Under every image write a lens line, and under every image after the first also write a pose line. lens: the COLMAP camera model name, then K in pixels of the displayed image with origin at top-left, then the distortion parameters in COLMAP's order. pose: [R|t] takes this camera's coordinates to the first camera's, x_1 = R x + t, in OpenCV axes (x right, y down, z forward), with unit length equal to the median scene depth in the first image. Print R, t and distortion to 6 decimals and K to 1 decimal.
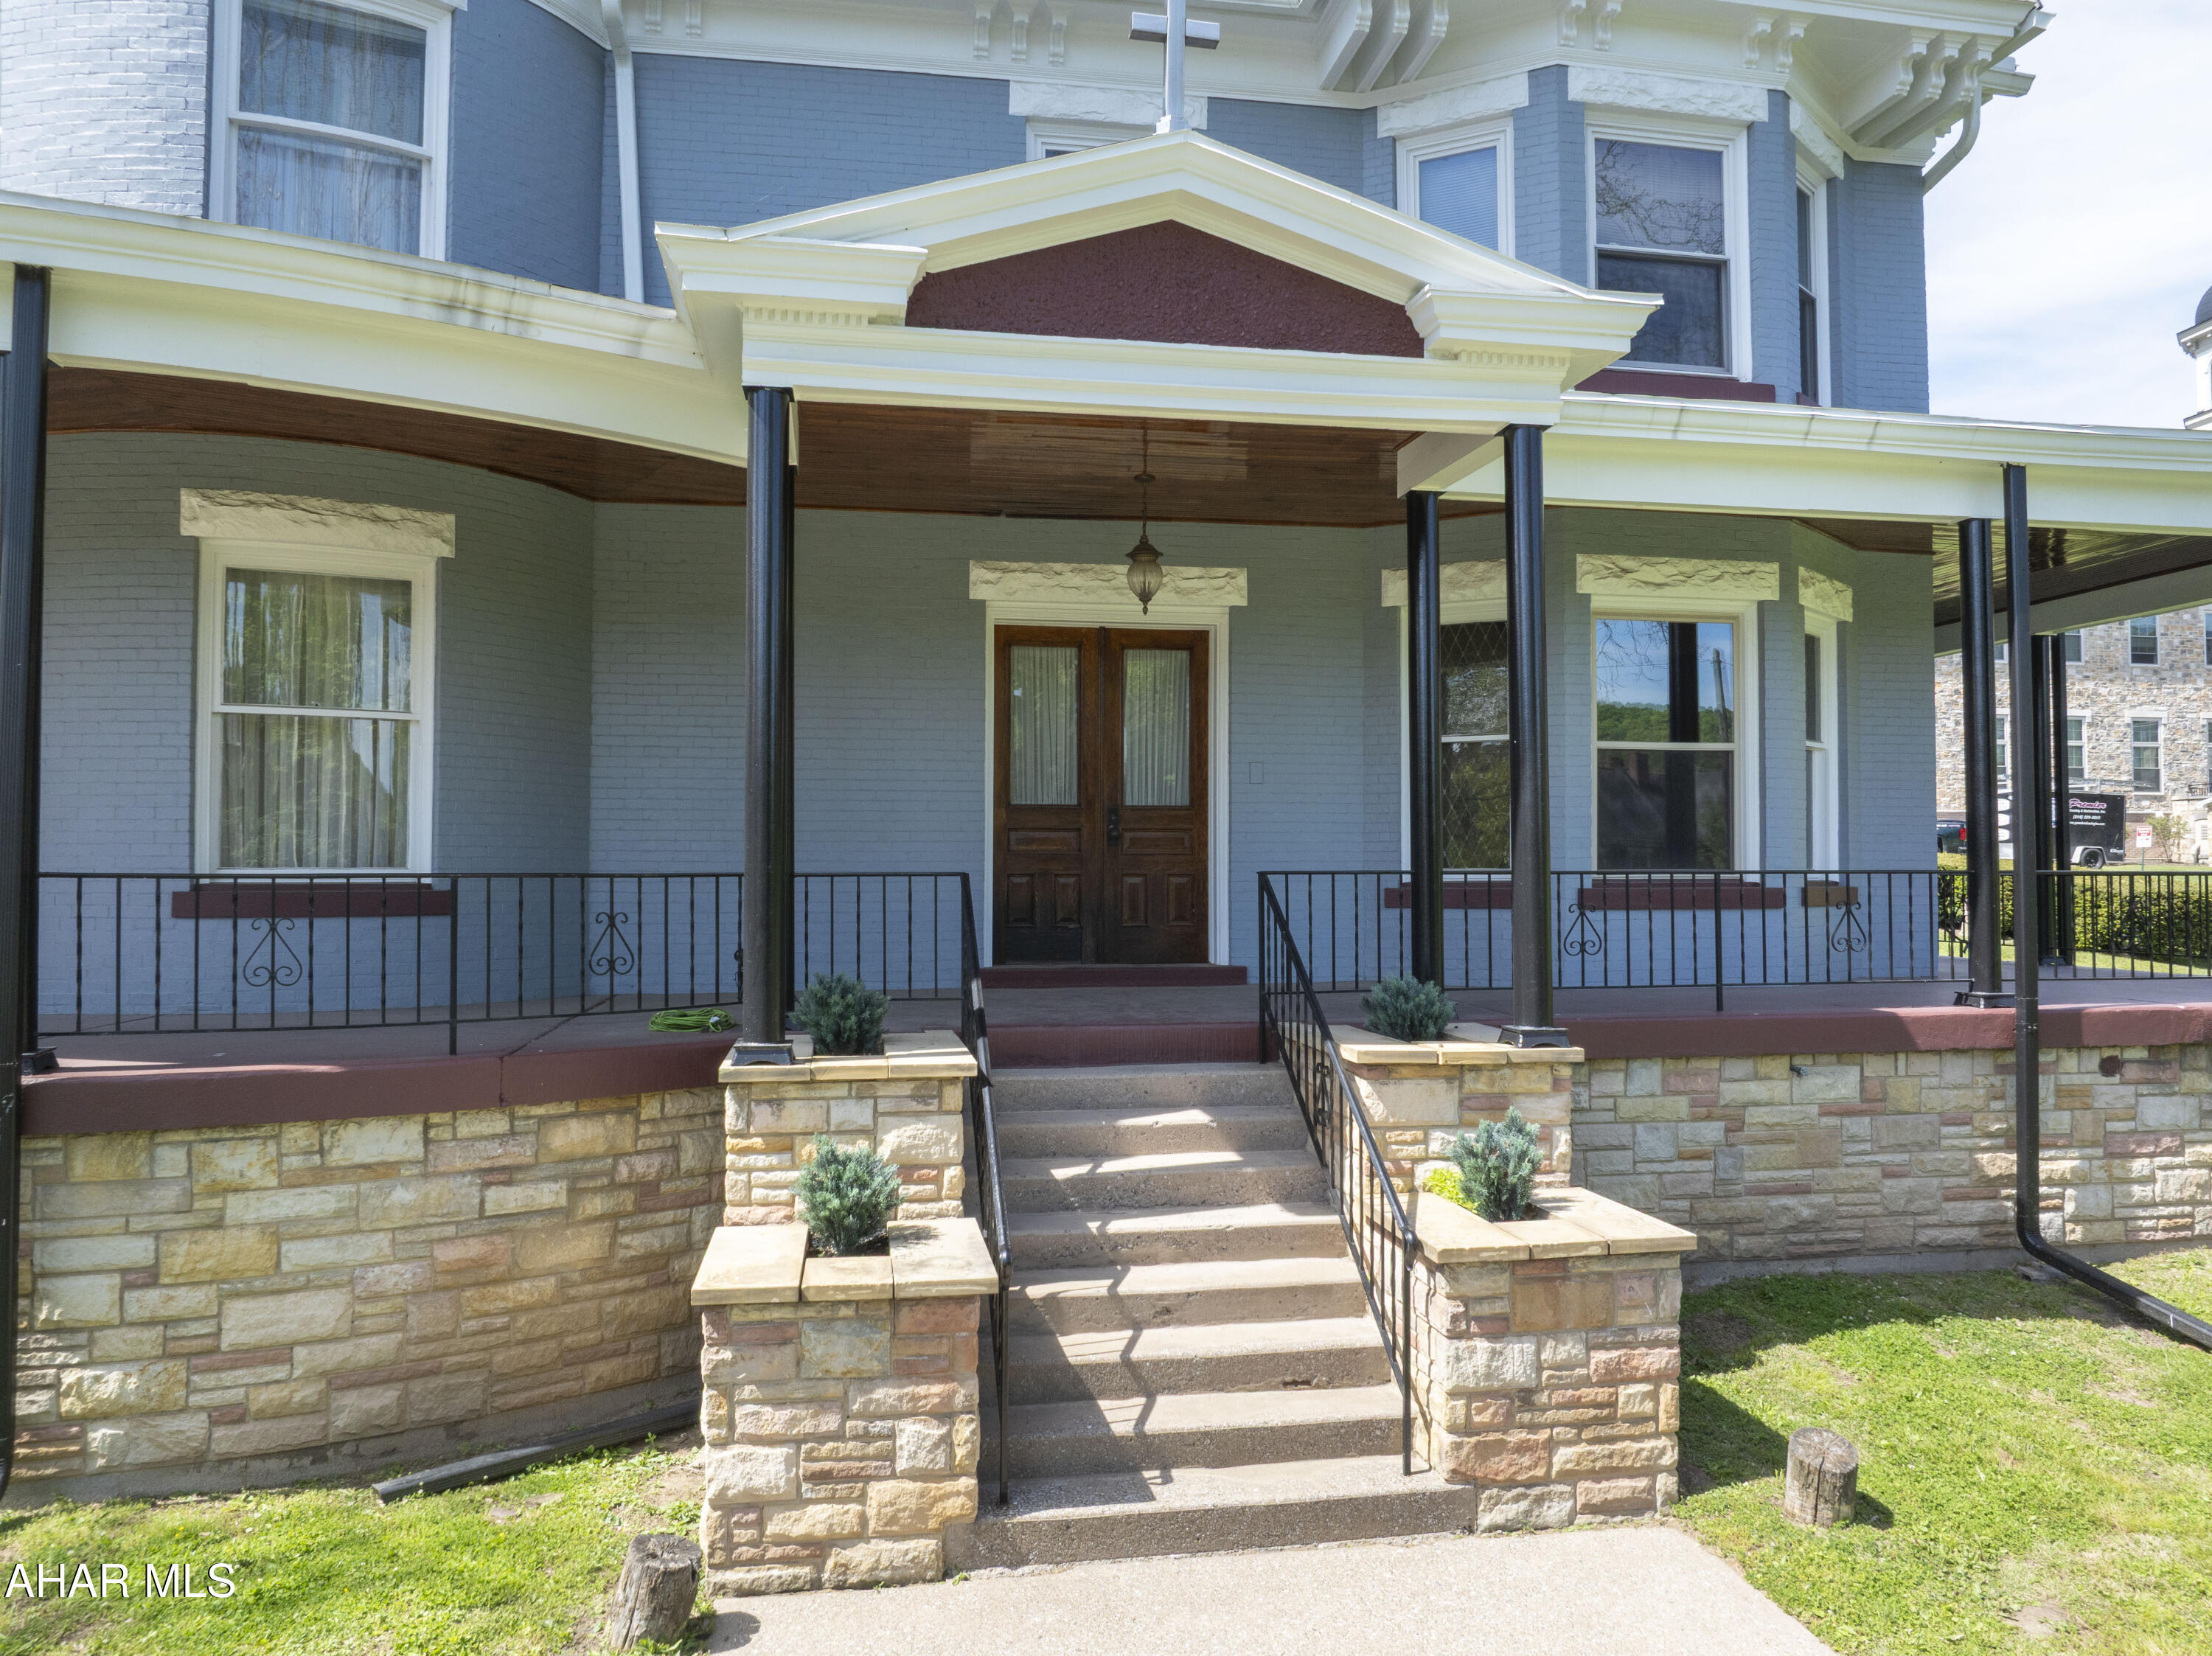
lens RADIAL K [[1550.3, 0, 1111.6], [0, 1550.3, 833.3], [0, 0, 1]] dist [-0.037173, 0.005210]
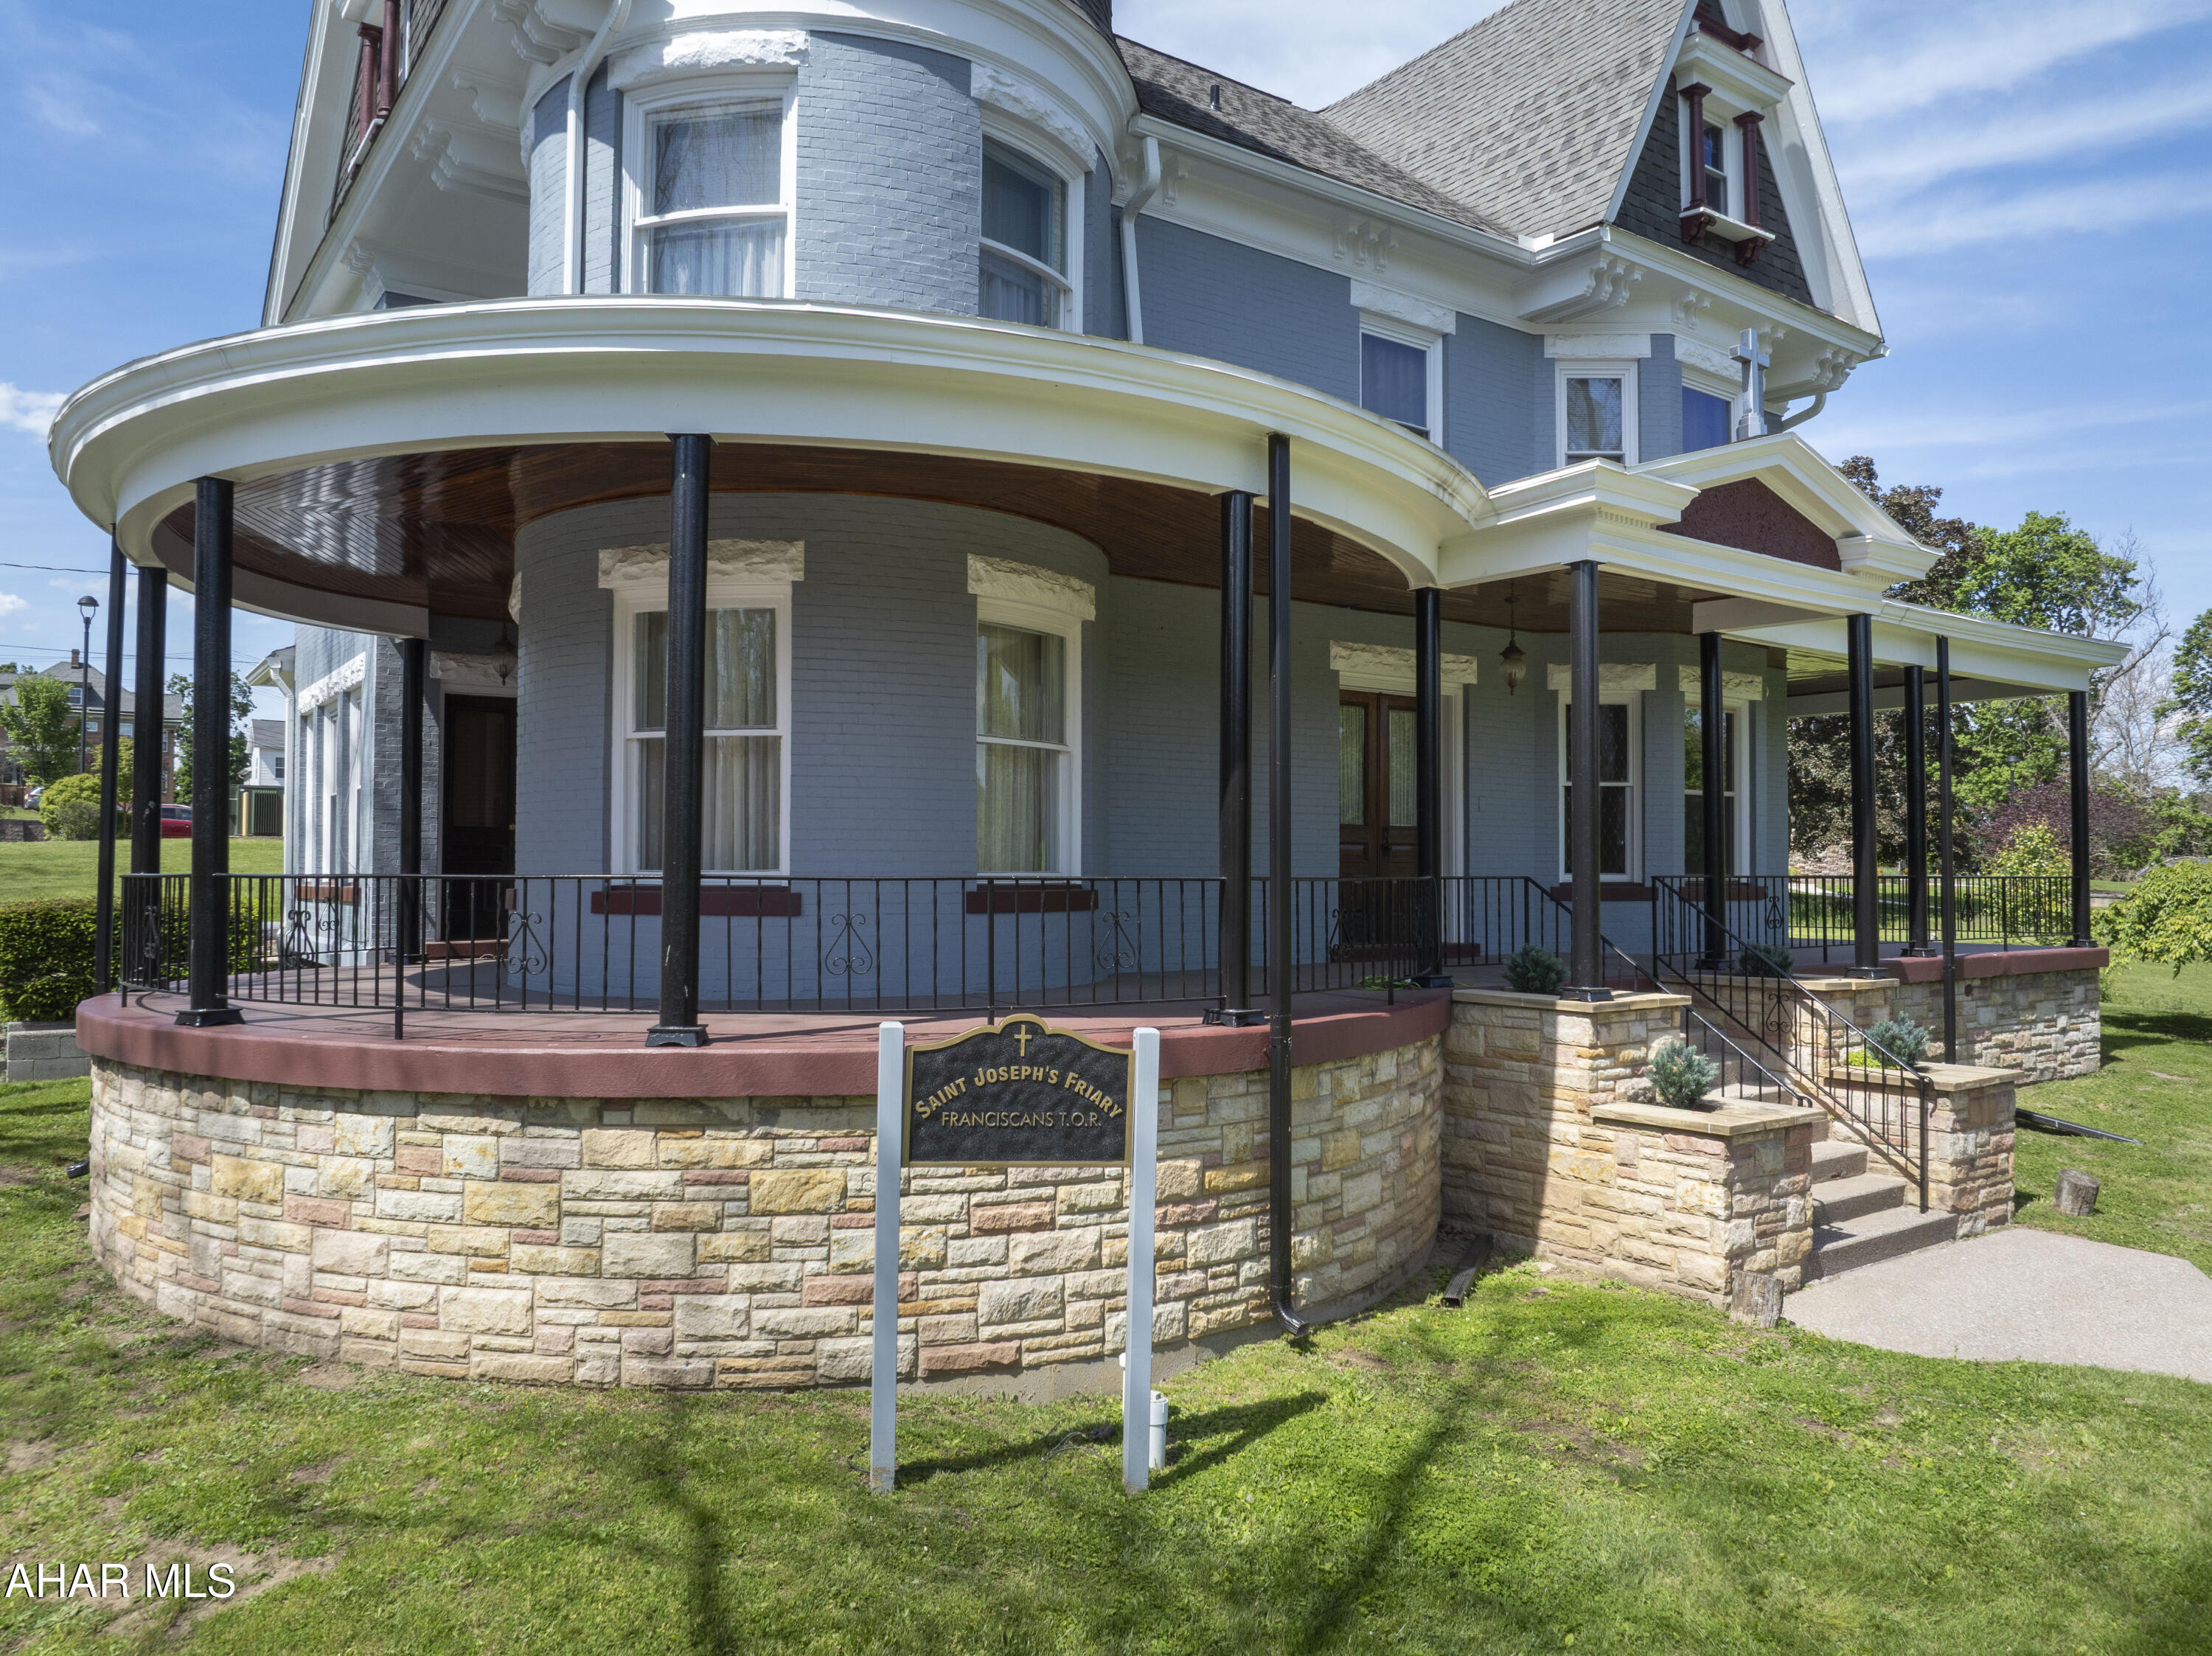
lens RADIAL K [[1550.3, 0, 1111.6], [0, 1550.3, 833.3], [0, 0, 1]] dist [-0.037173, 0.005210]
pose [[0.899811, 0.013570, 0.436068, -1.186762], [-0.013651, 0.999902, -0.002948, -0.006322], [-0.436066, -0.003300, 0.899909, -0.157320]]
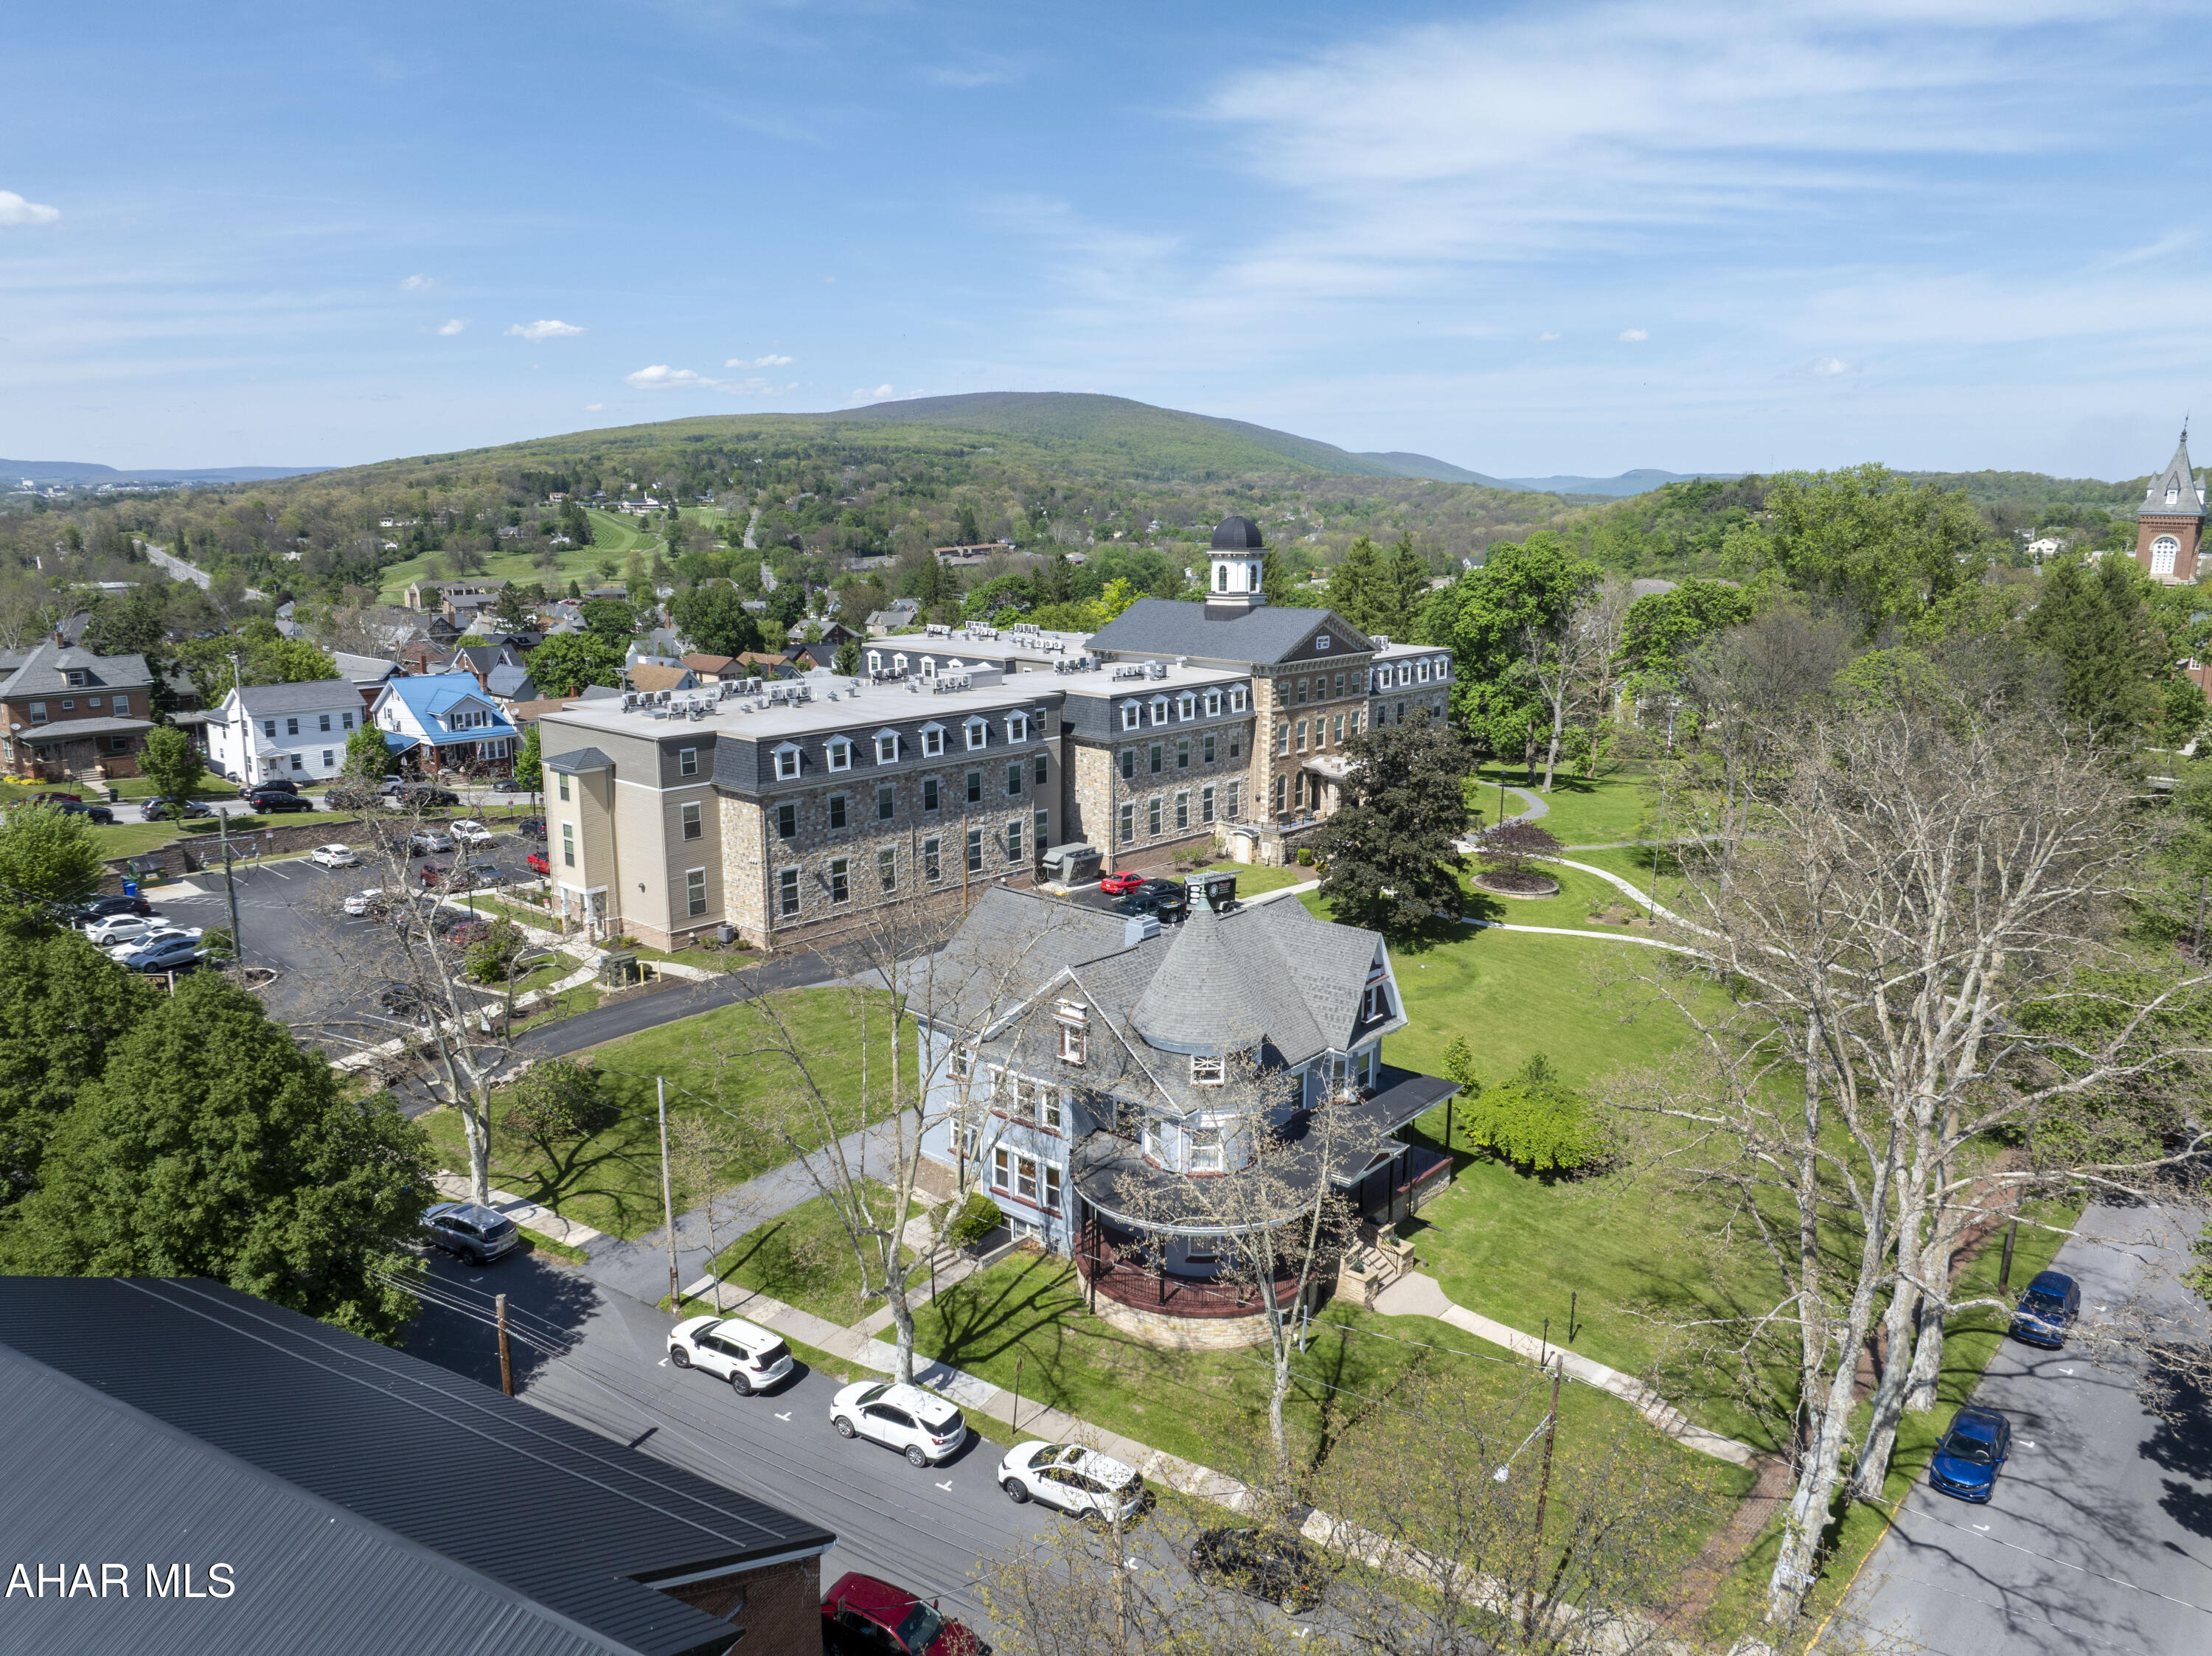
lens RADIAL K [[1547.3, 0, 1109.1], [0, 1547.3, 833.6], [0, 0, 1]] dist [-0.021437, -0.025912]
pose [[0.766816, -0.134036, 0.627716, -5.985896], [-0.021640, 0.971999, 0.233986, -3.918520], [-0.641502, -0.193008, 0.742444, -3.946953]]
